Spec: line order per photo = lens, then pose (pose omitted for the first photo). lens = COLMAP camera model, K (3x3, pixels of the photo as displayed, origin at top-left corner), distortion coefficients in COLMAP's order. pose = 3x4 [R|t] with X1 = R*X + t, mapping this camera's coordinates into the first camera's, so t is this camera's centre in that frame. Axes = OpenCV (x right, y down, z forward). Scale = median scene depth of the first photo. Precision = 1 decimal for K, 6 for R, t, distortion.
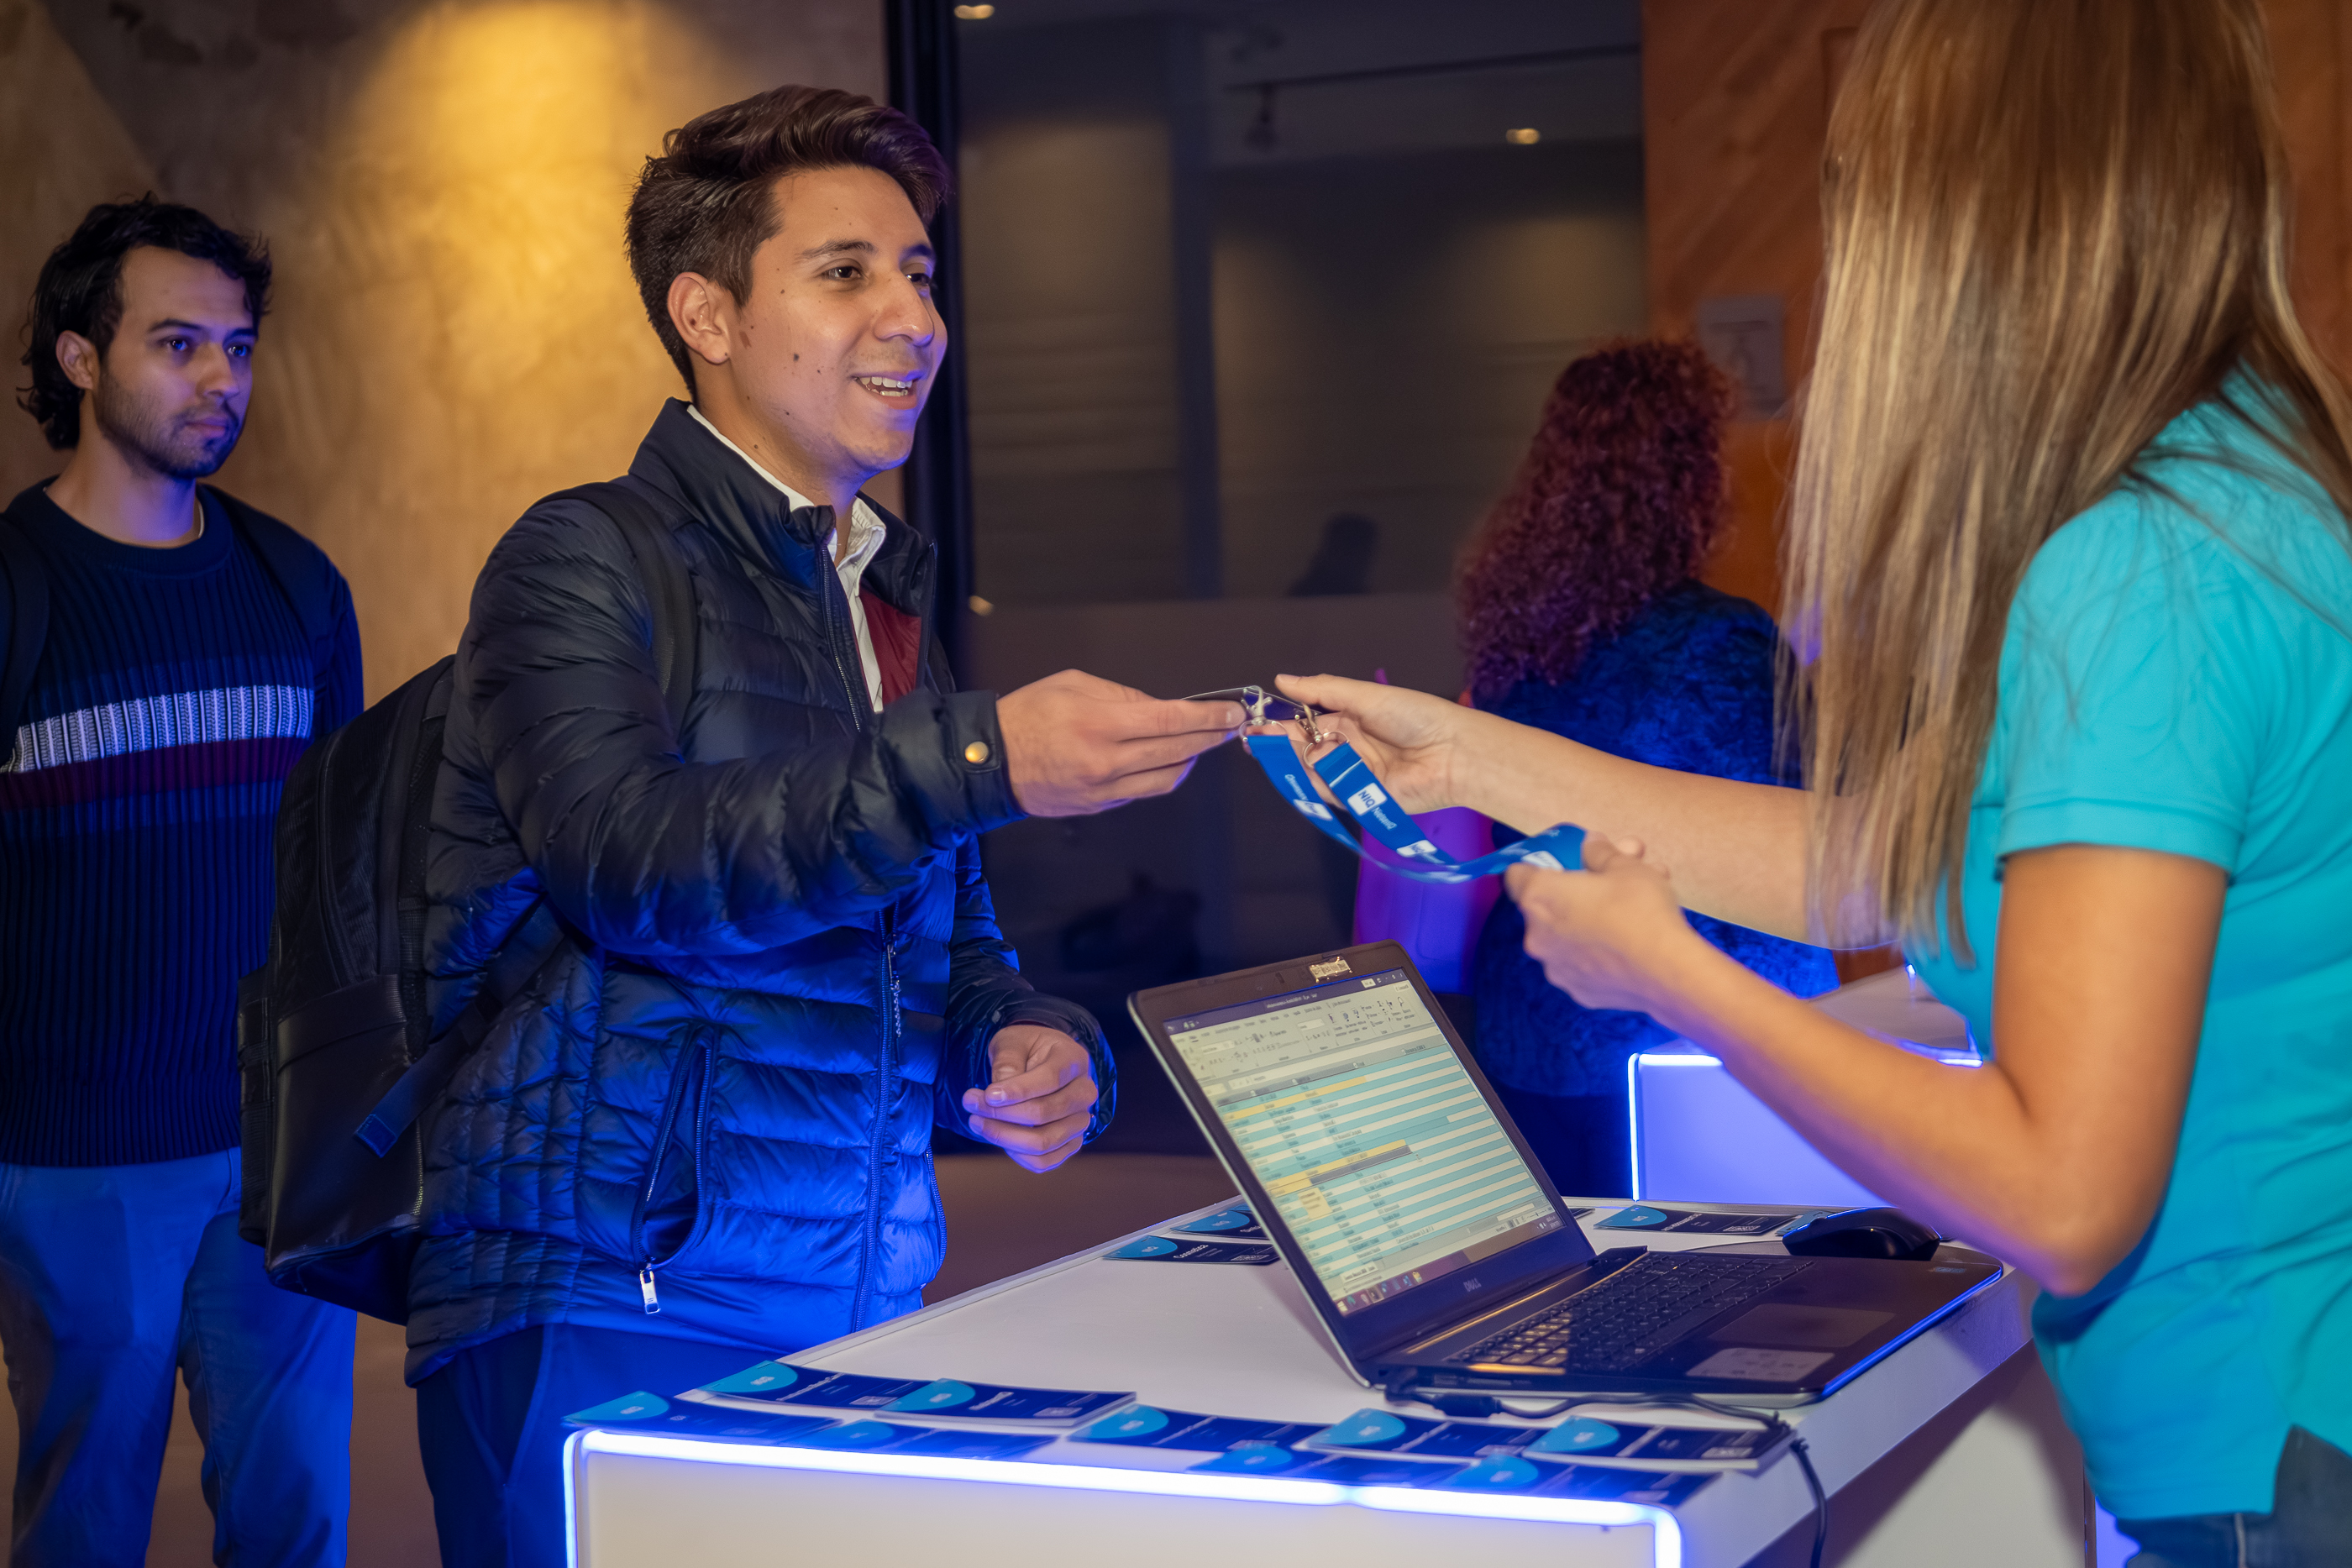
lens RADIAL K [[3887.1, 0, 1176.0], [0, 3887.1, 784.0], [0, 0, 1]] dist [0.006987, 0.103301]
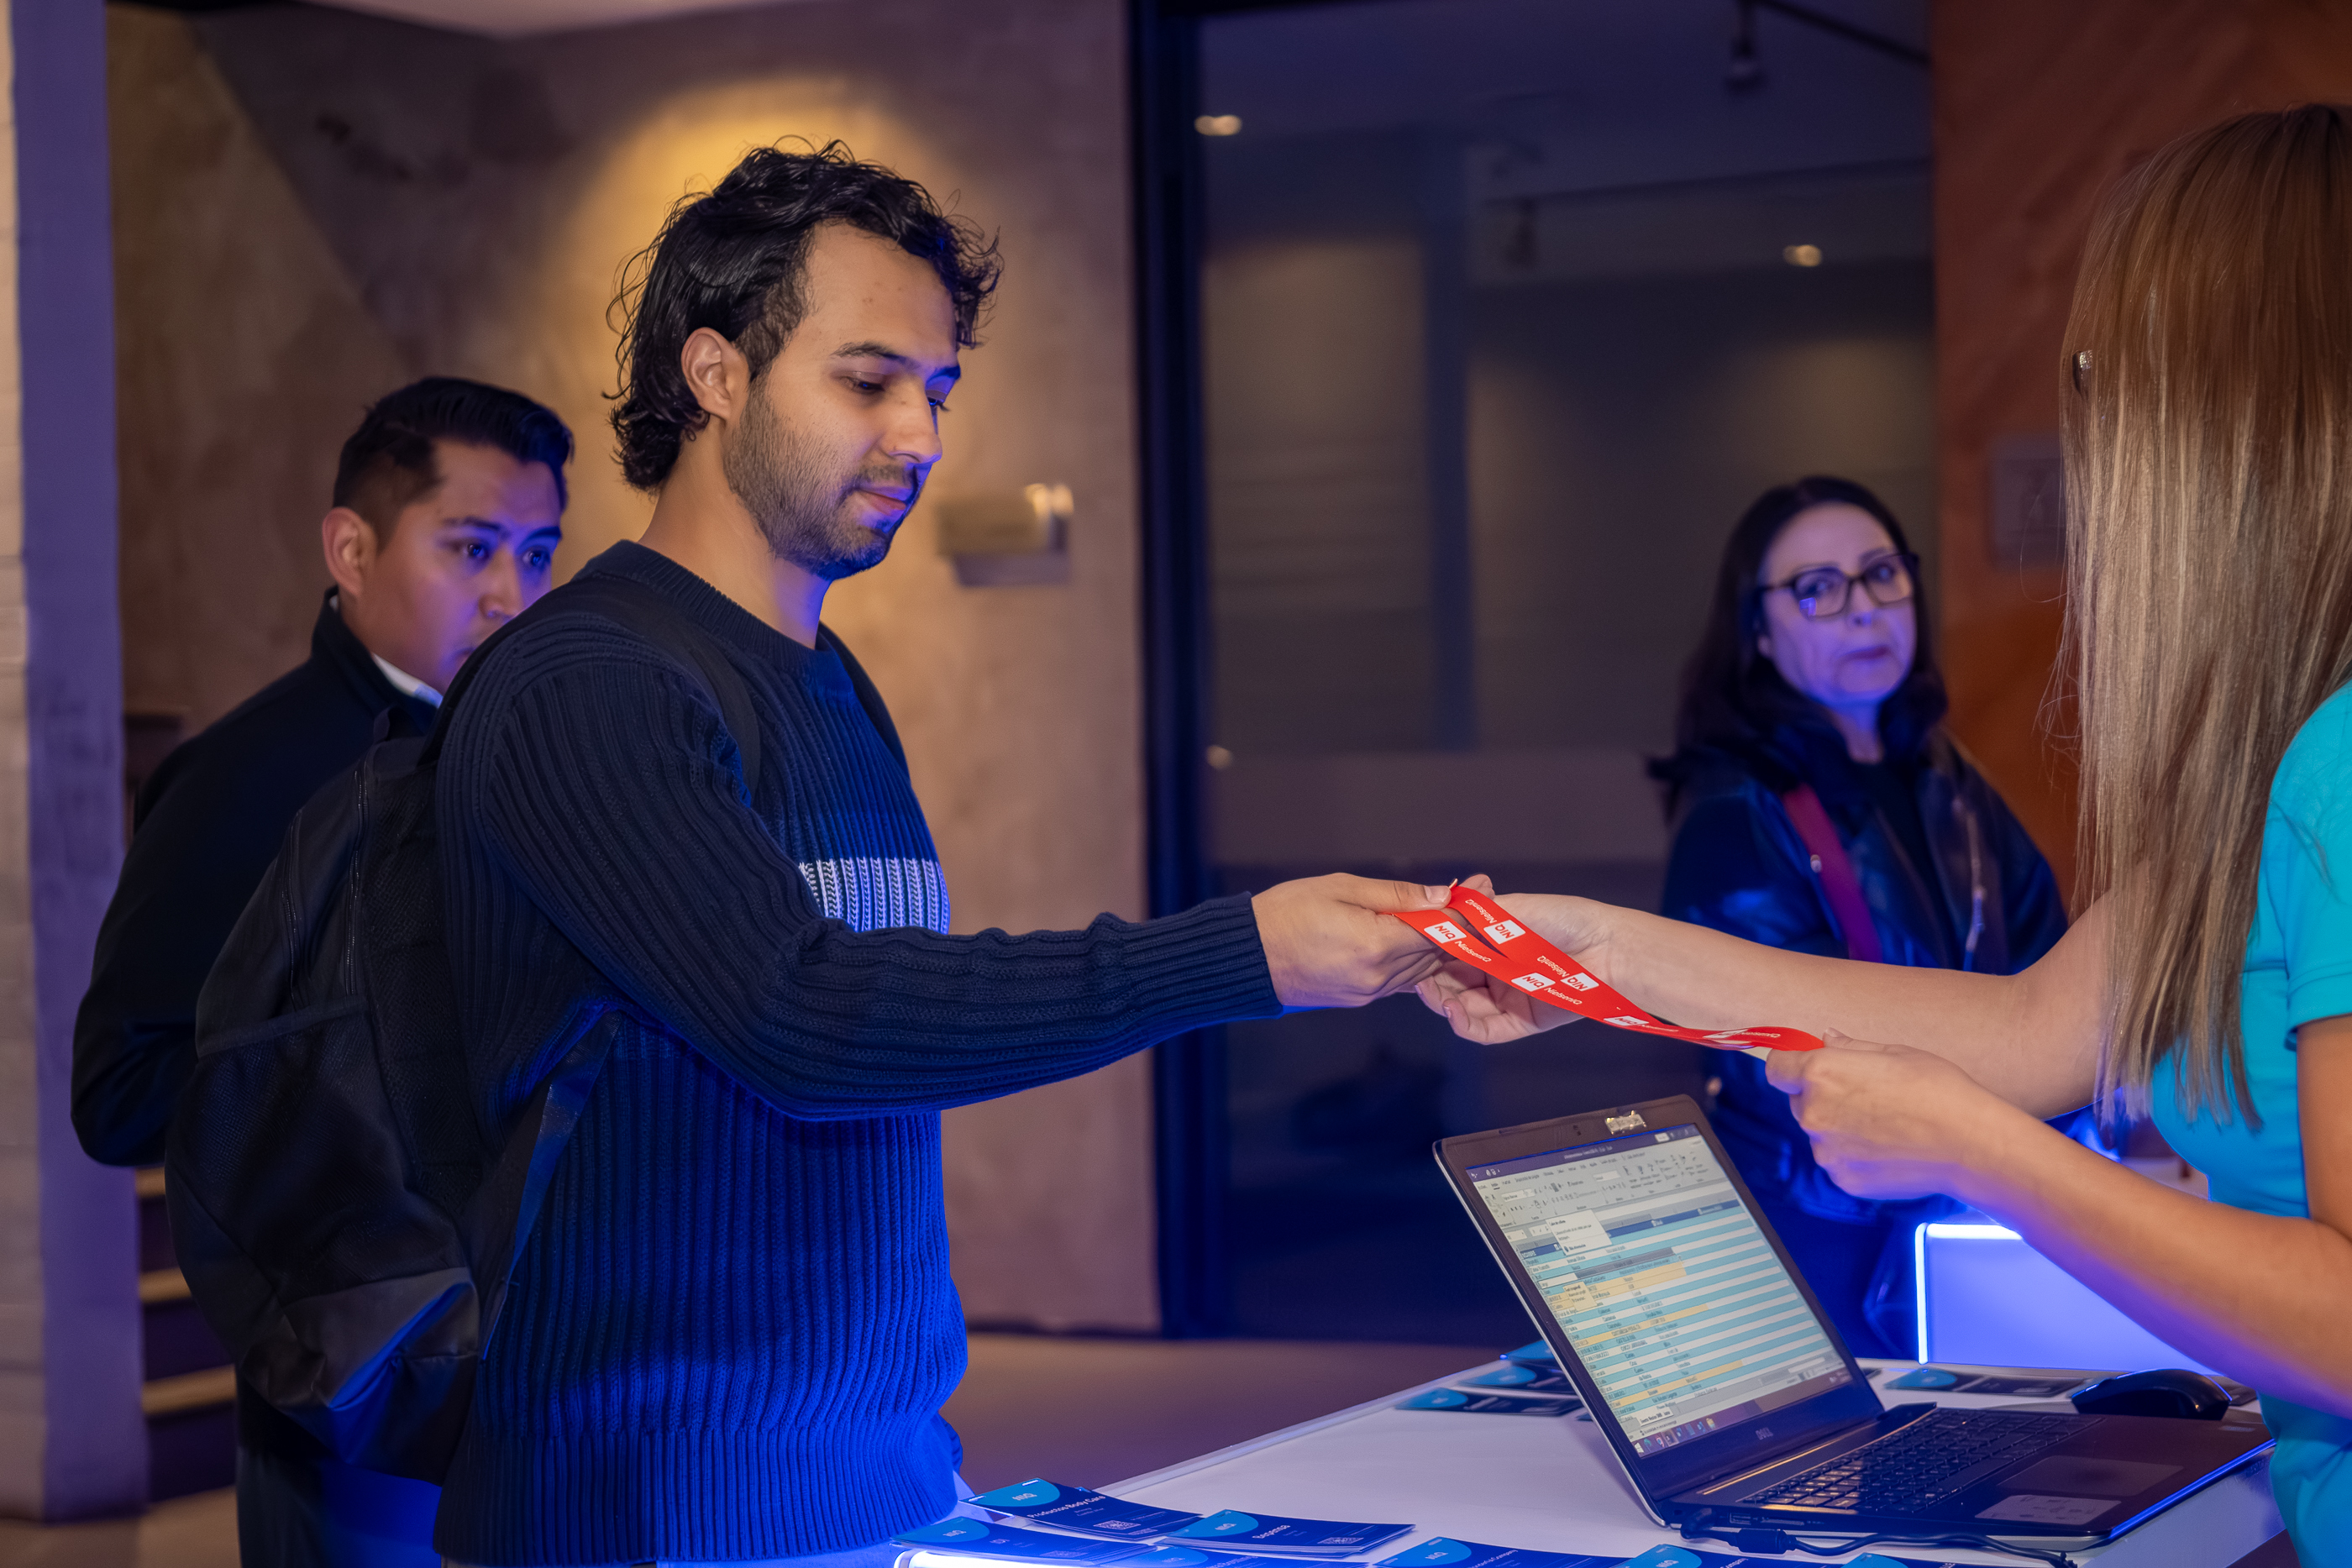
lens RADIAL K [[4267.7, 0, 1176.0], [0, 4267.7, 784.0], [0, 0, 1]] dist [0.002079, -0.046120]
pose [[0.998425, 0.010241, -0.055157, -0.017067], [-0.012379, 0.999180, -0.038561, 0.003428], [0.054717, 0.039183, 0.997733, -0.126568]]
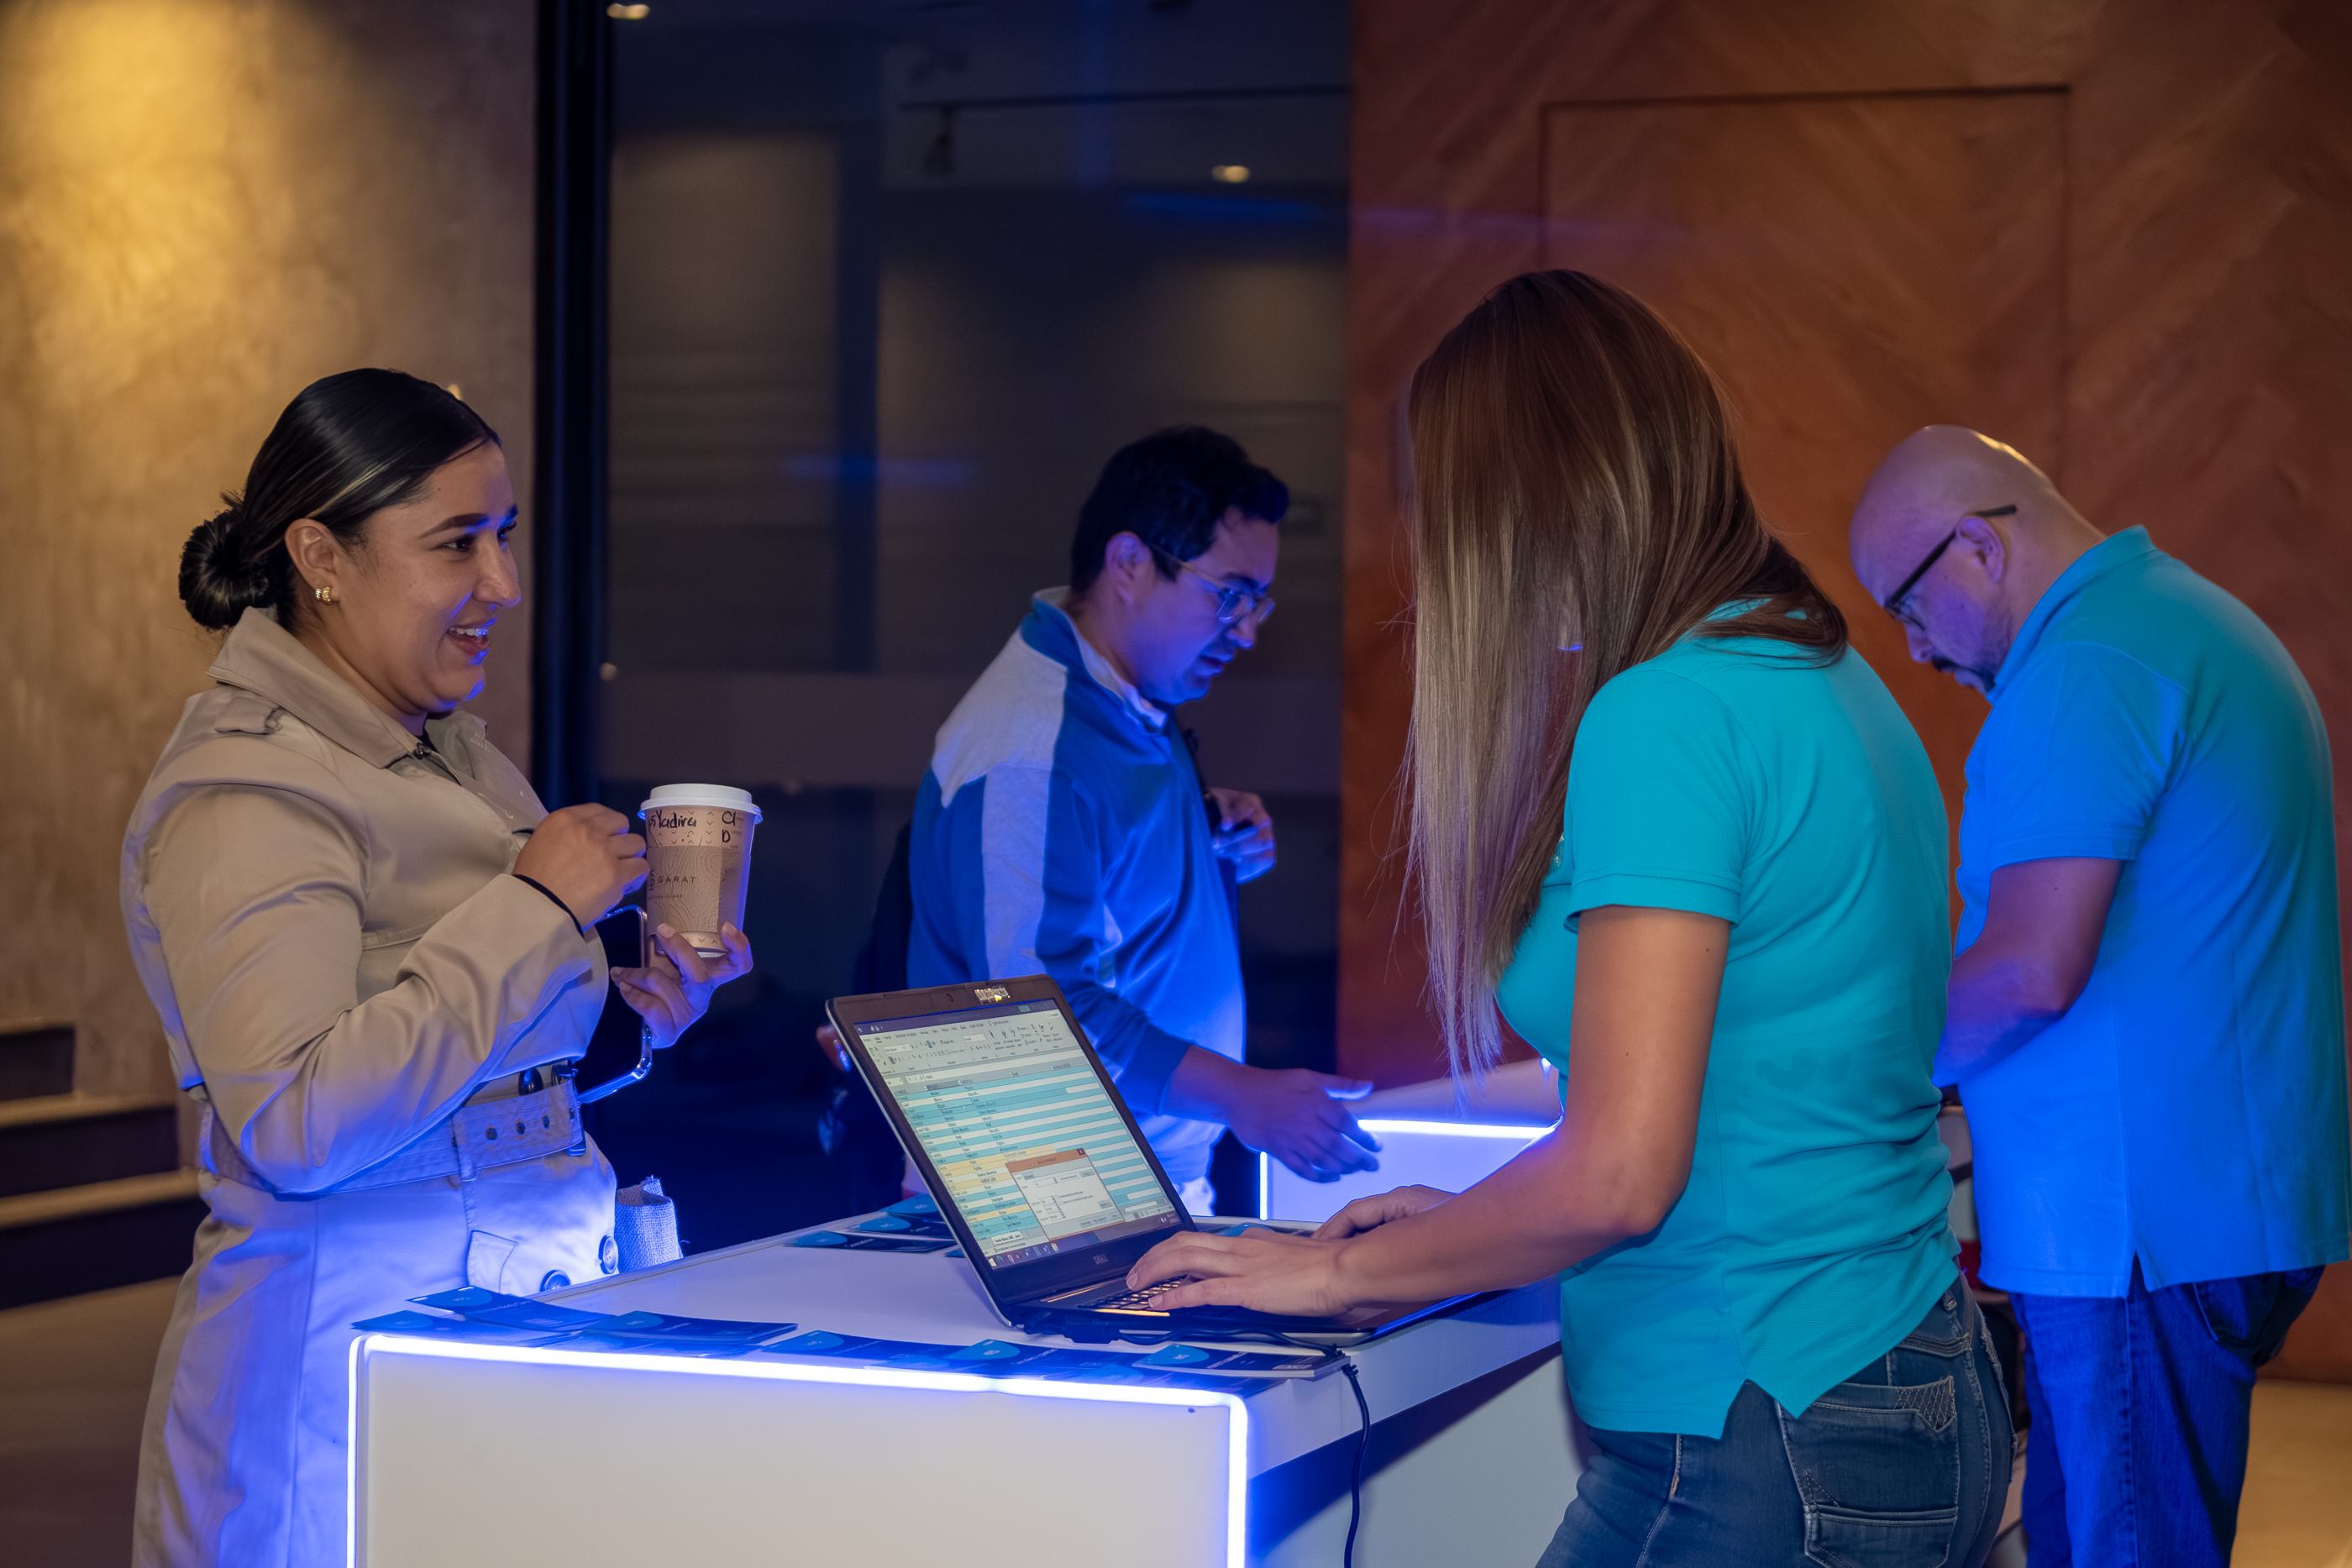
lens RADIAL K [[4630.0, 0, 1176.0], [0, 4630.0, 784.0], [0, 0, 1]] dist [0.025674, 0.071474]
pose [[0.995817, 0.043212, 0.080502, -0.020634], [-0.041216, 0.998804, -0.026293, 0.018535], [-0.081542, 0.022865, 0.996408, -0.403914]]
